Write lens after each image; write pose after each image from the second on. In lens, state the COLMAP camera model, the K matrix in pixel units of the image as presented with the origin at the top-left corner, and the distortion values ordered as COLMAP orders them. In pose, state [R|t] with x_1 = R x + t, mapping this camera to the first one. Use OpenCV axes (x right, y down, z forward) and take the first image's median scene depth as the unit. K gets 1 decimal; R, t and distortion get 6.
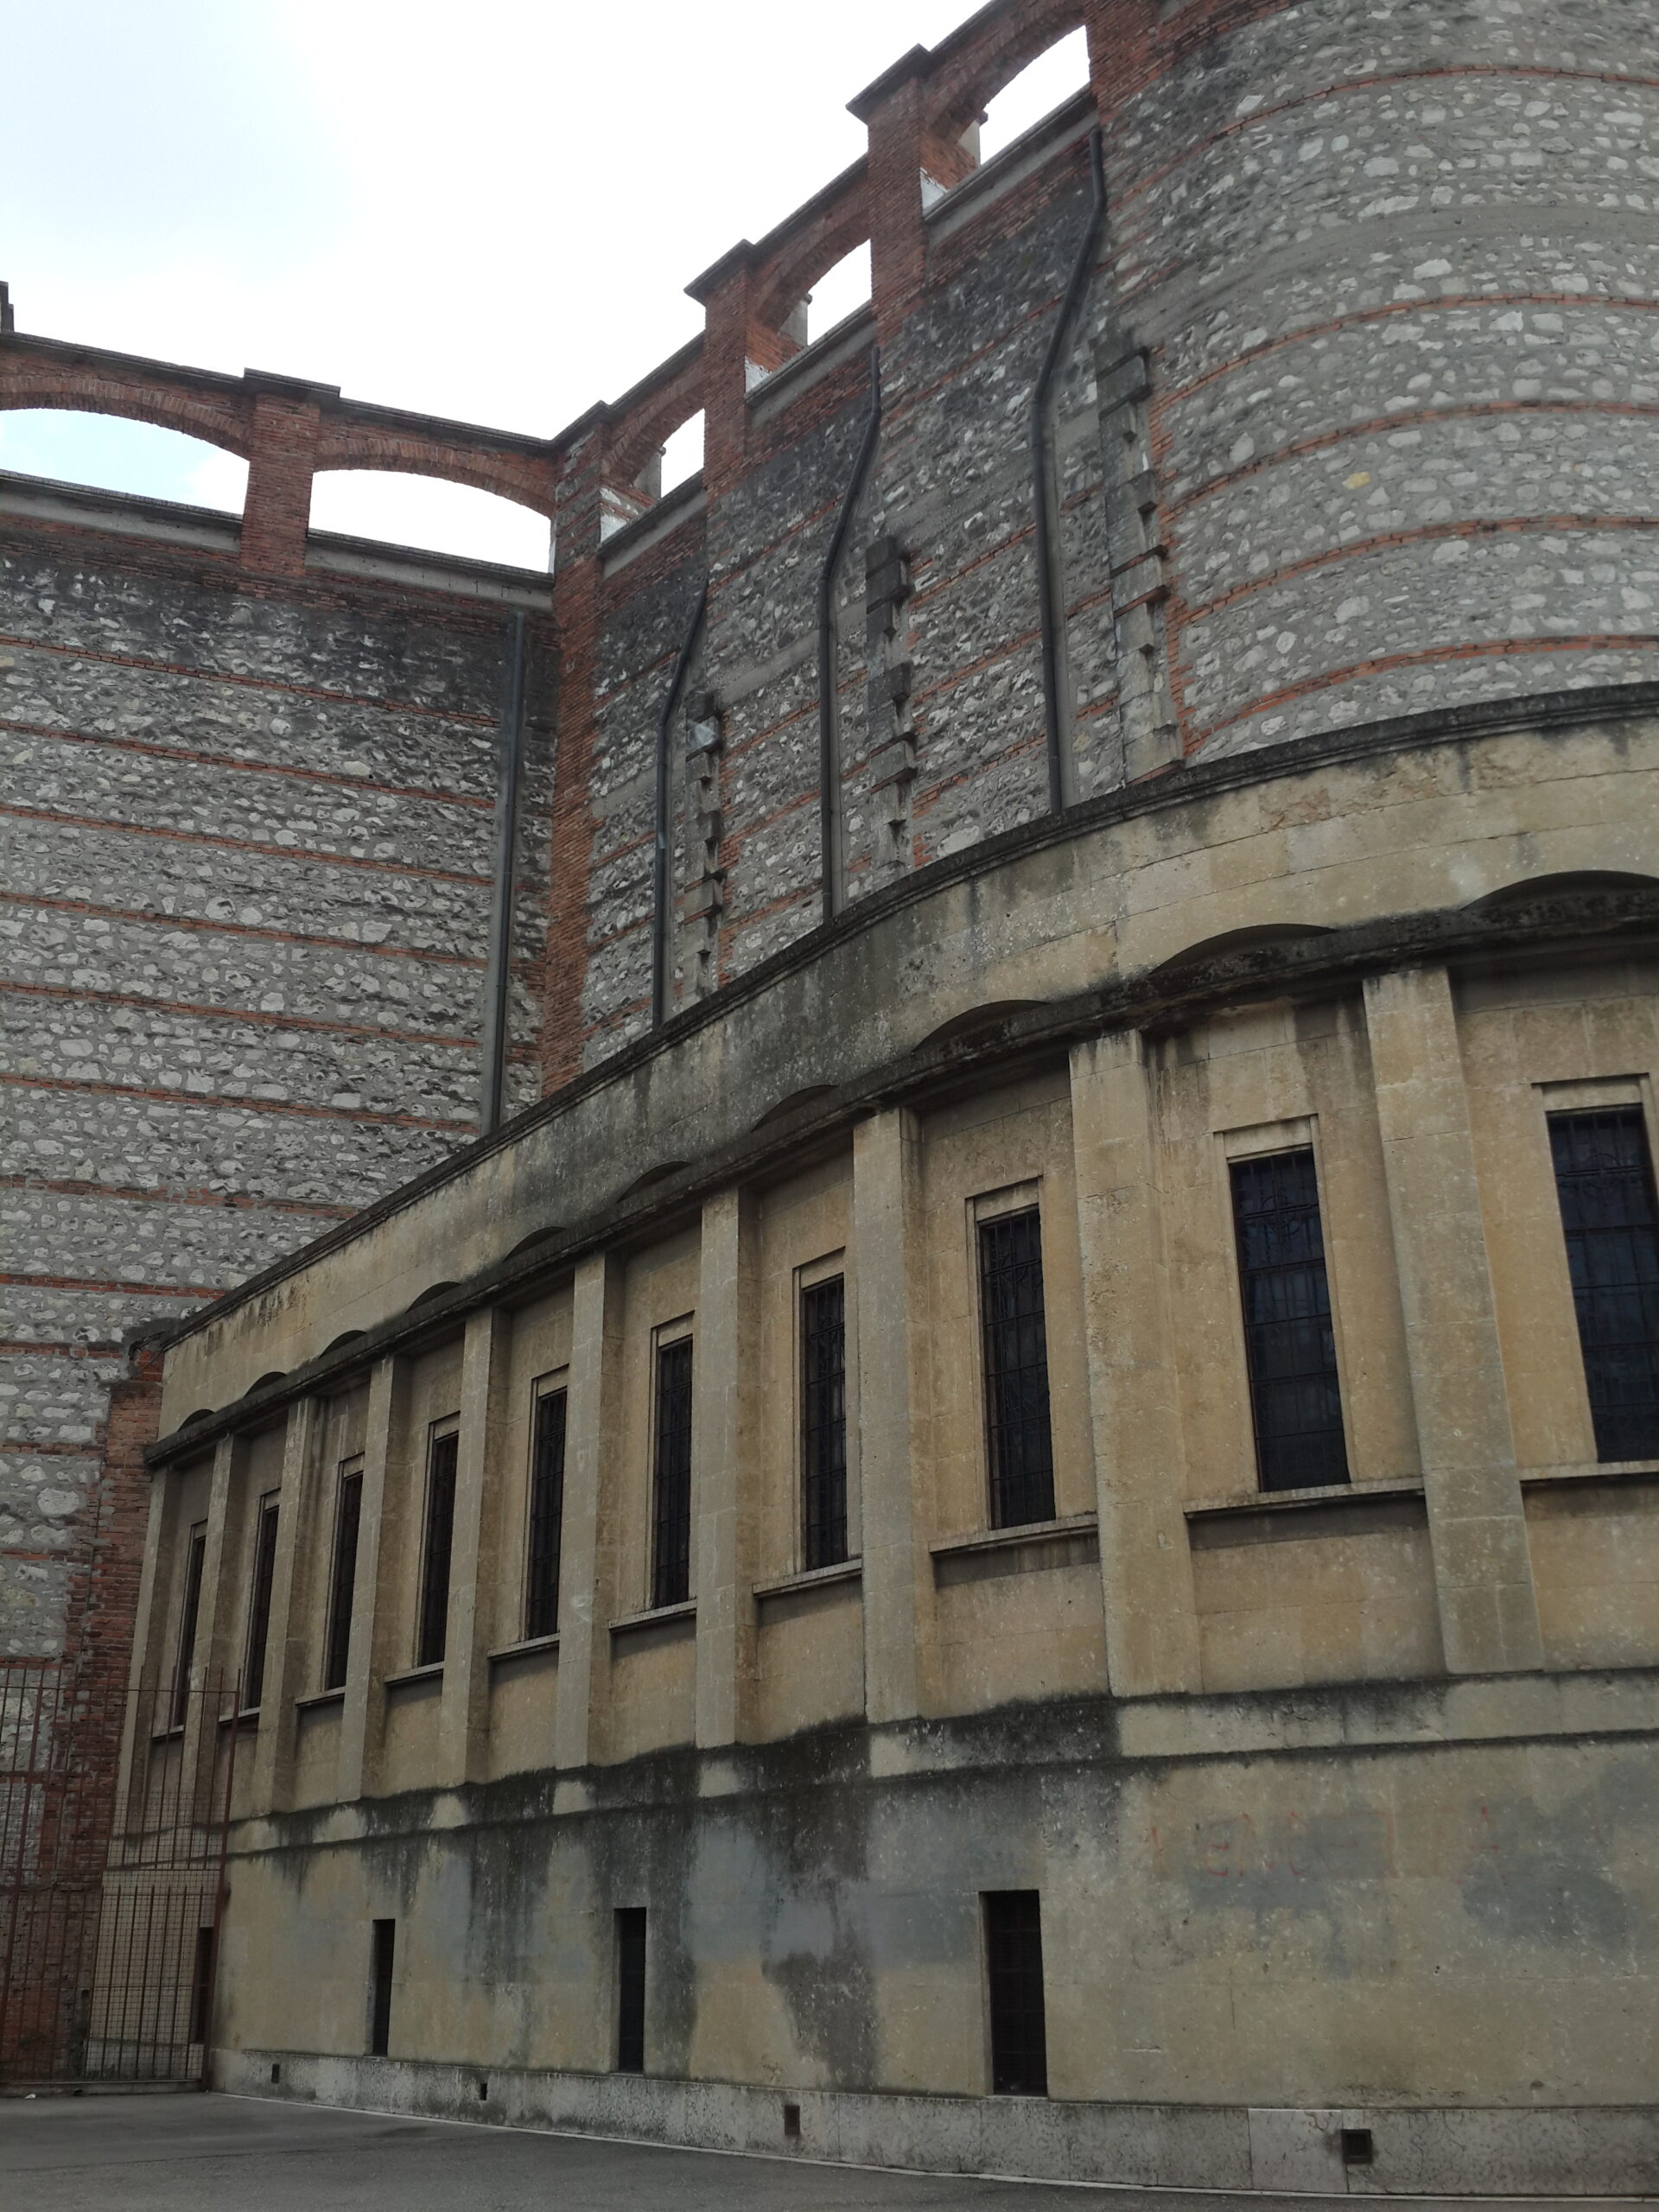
lens RADIAL K [[2071.3, 0, 823.5], [0, 2071.3, 1039.8], [0, 0, 1]] dist [0.113558, -0.259790]
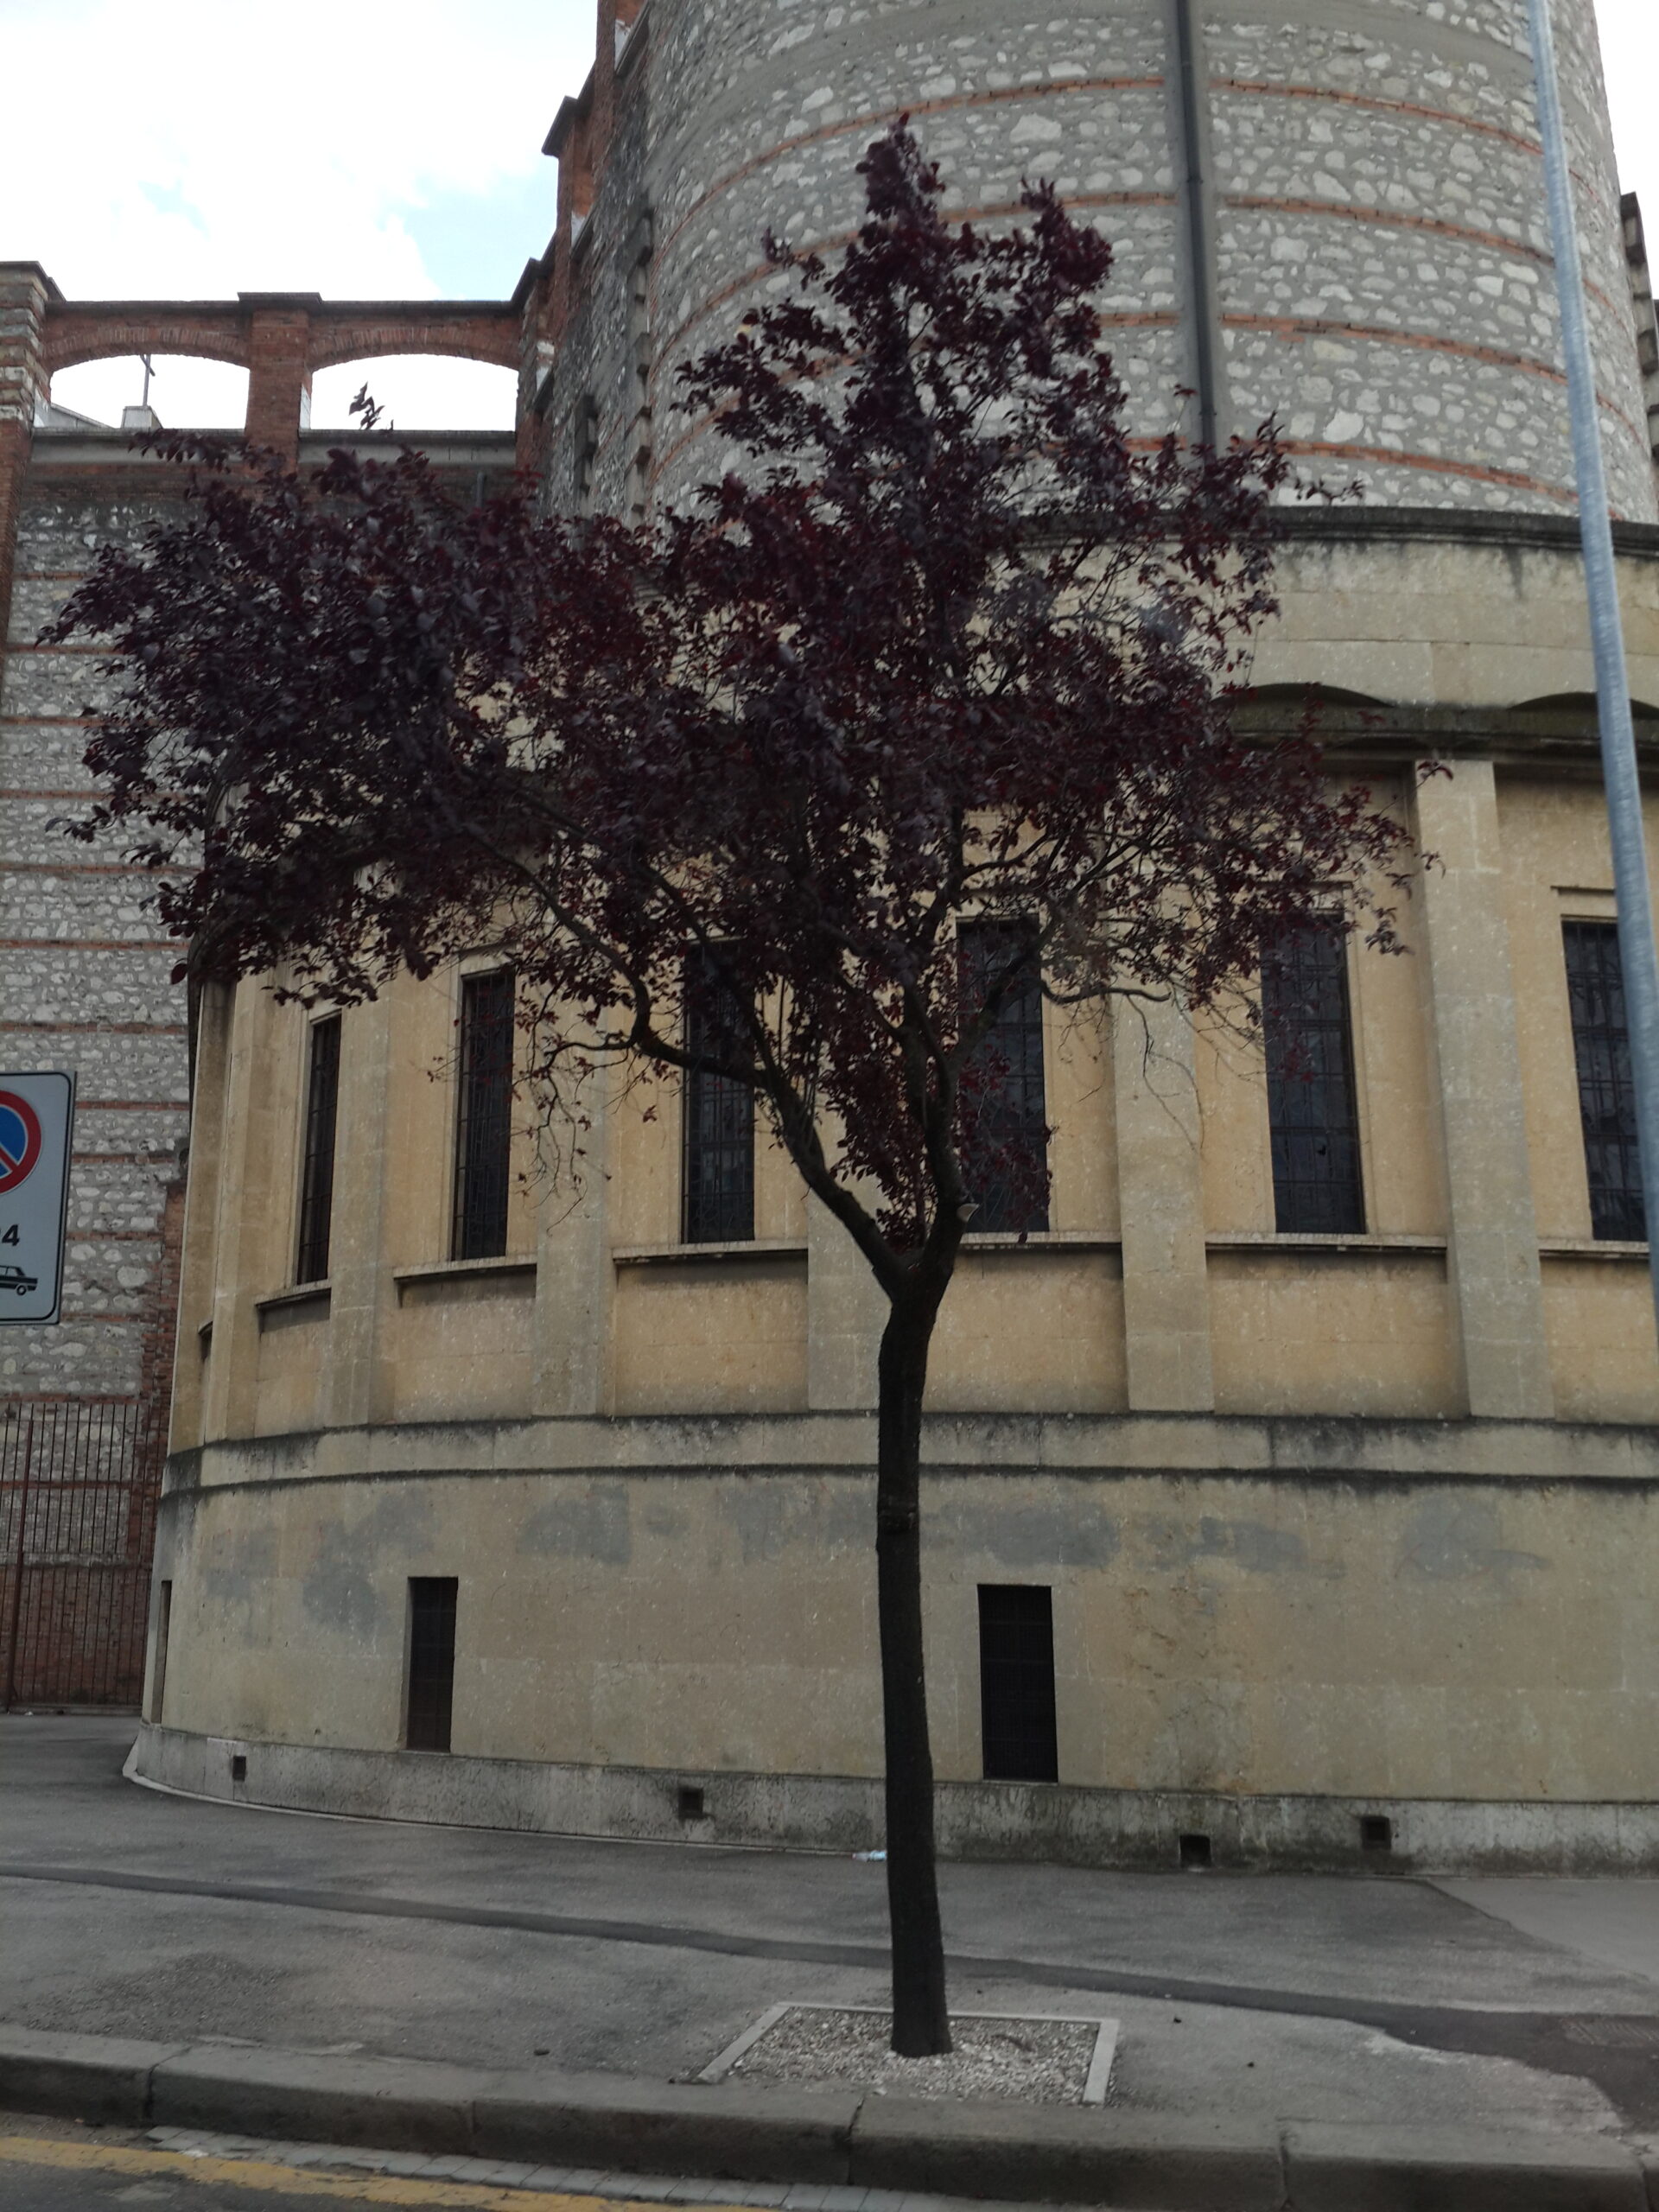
lens RADIAL K [[1990.3, 0, 570.1], [0, 1990.3, 1104.1], [0, 0, 1]] dist [0.055214, -0.130097]
pose [[0.937630, -0.055194, -0.343226, 0.304367], [0.106216, 0.985586, 0.131672, -0.014140], [0.331012, -0.159915, 0.929978, -0.022301]]
